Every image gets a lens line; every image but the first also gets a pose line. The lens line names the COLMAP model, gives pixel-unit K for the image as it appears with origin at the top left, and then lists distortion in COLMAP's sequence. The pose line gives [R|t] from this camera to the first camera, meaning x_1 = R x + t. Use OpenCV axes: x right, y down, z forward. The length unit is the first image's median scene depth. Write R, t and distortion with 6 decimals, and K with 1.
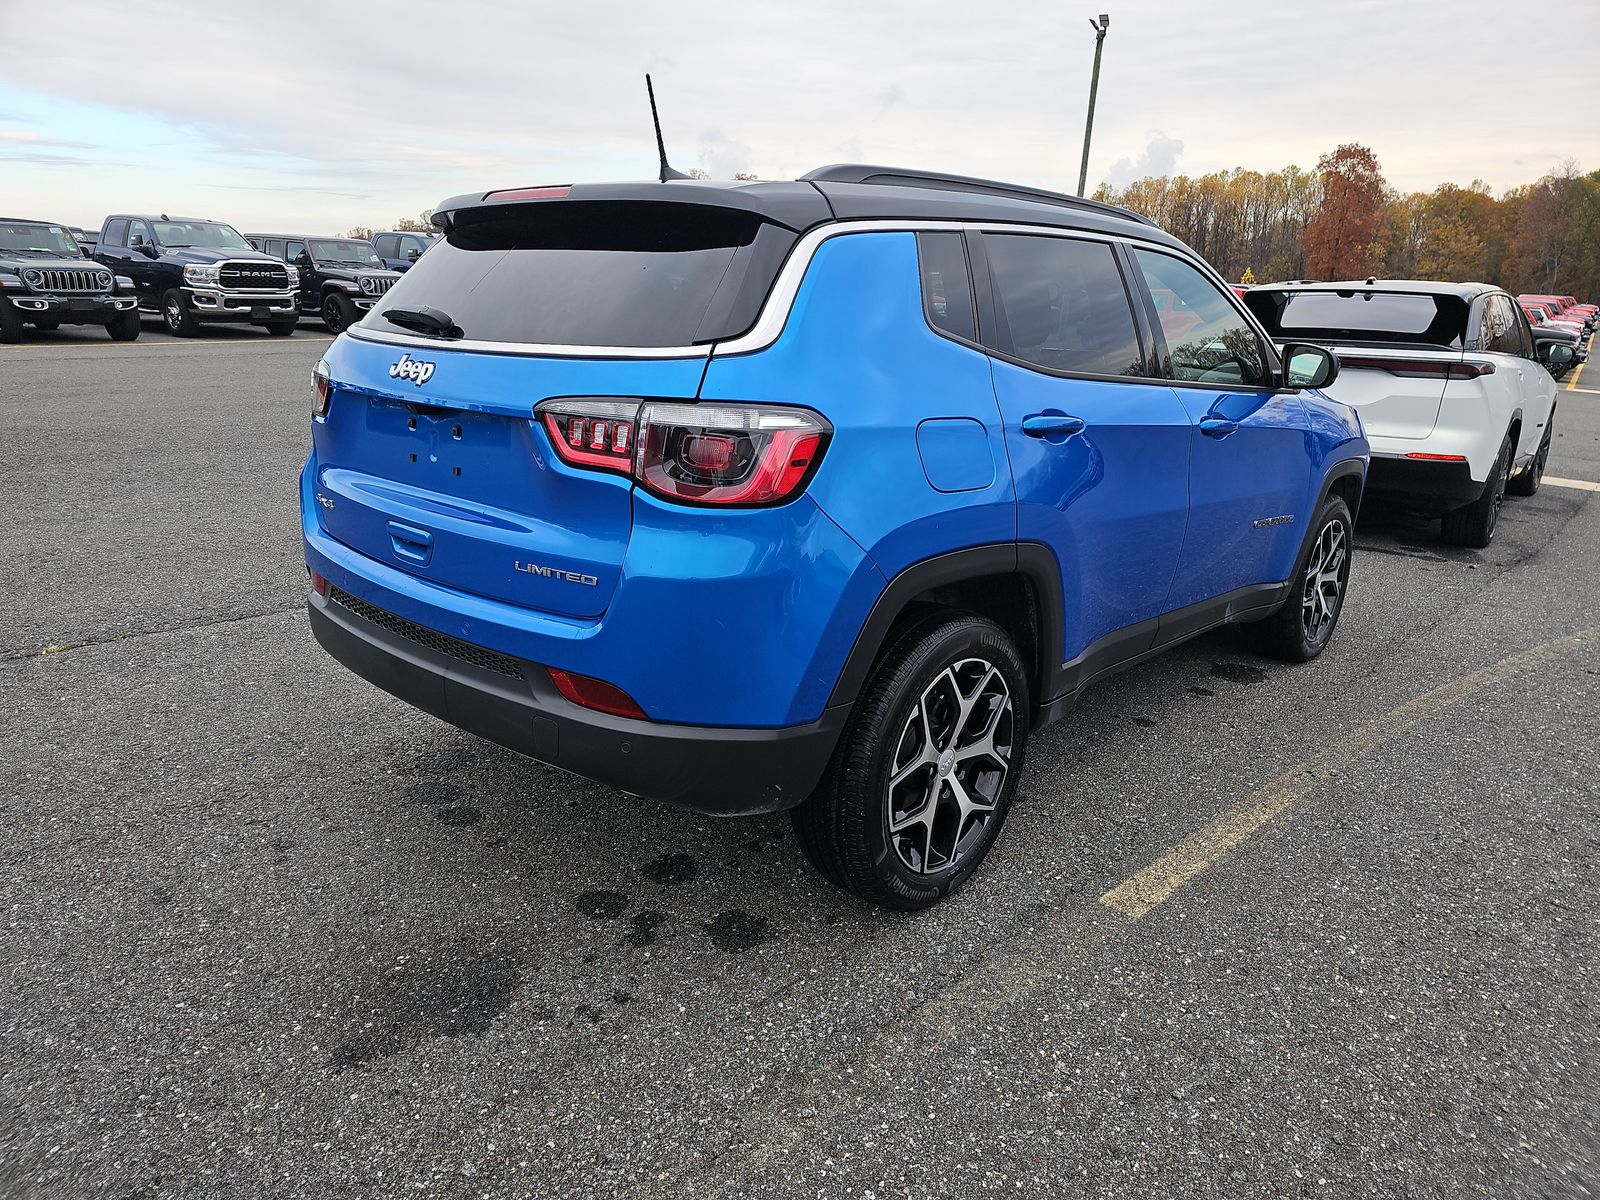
lens RADIAL K [[1091.2, 0, 809.9], [0, 1091.2, 601.0], [0, 0, 1]] dist [0.042223, -0.036321]
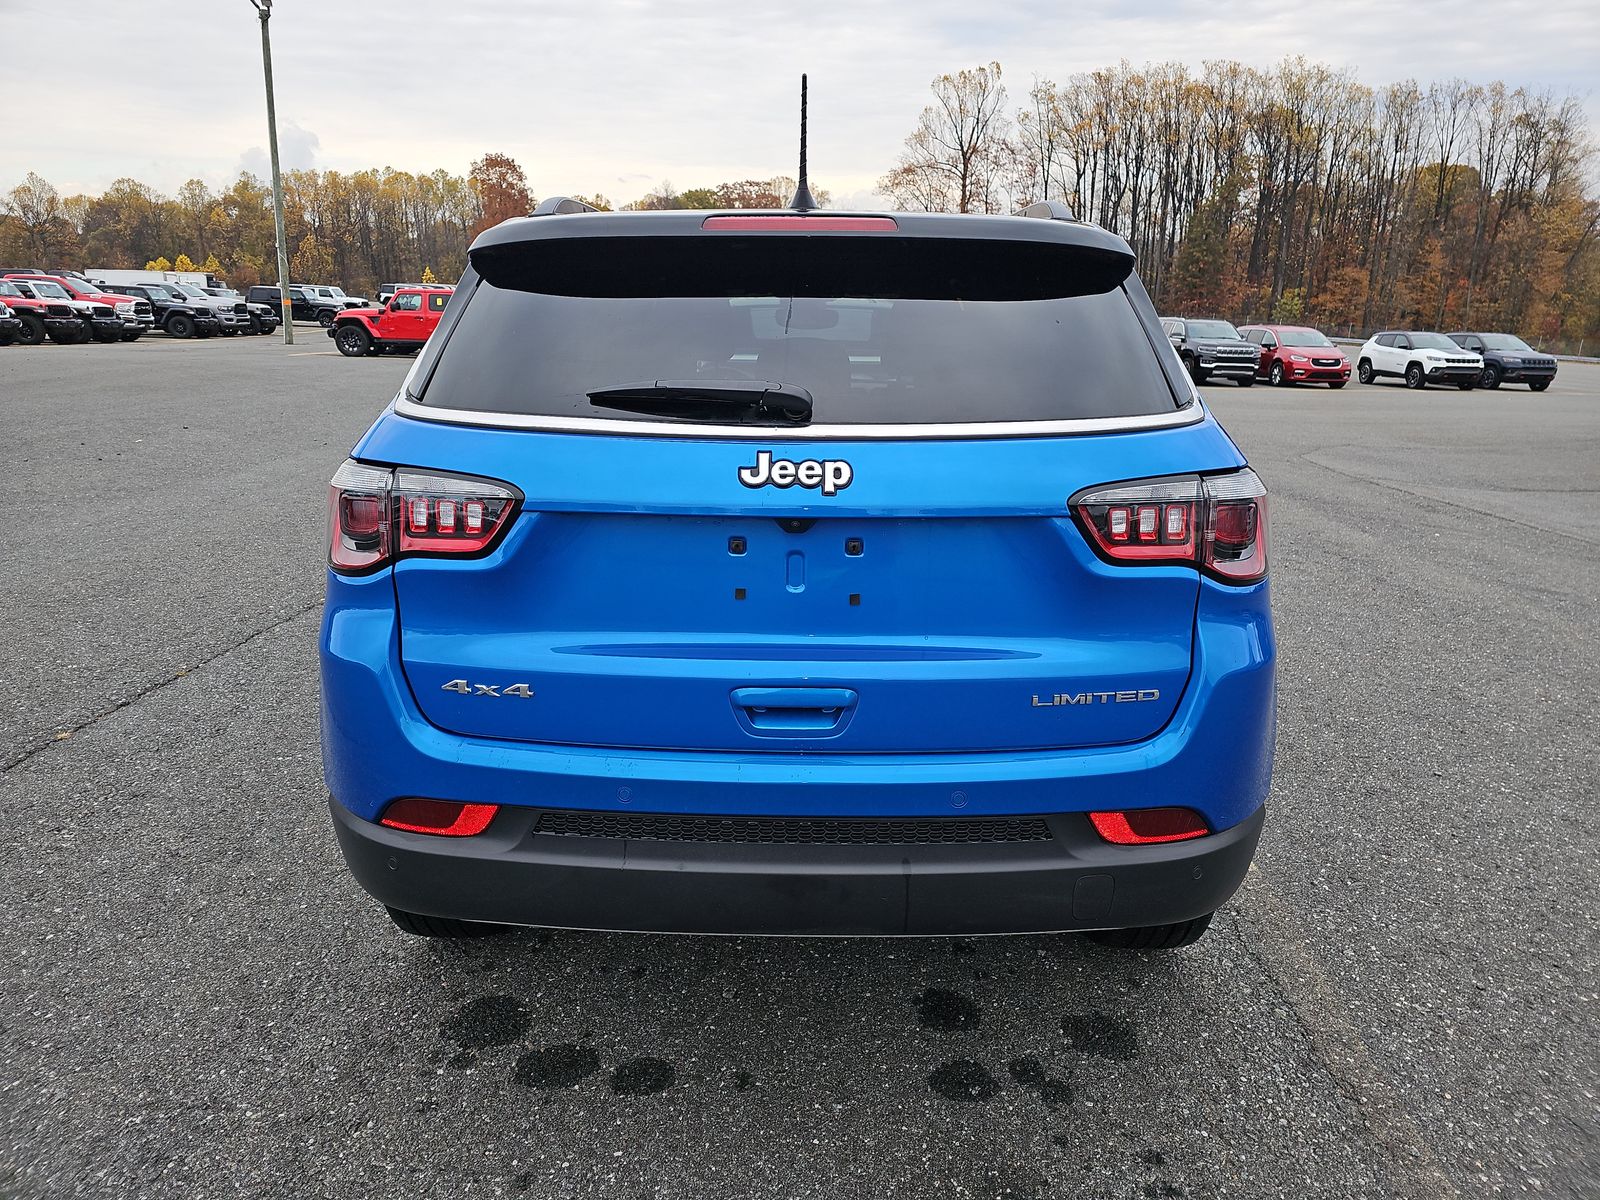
lens RADIAL K [[1091.2, 0, 799.8], [0, 1091.2, 589.6], [0, 0, 1]] dist [0.042223, -0.036321]
pose [[0.739690, -0.184680, 0.647111, -0.530151], [0.188873, 0.979929, 0.063769, -0.115498], [-0.645900, 0.075052, 0.759724, 0.298594]]
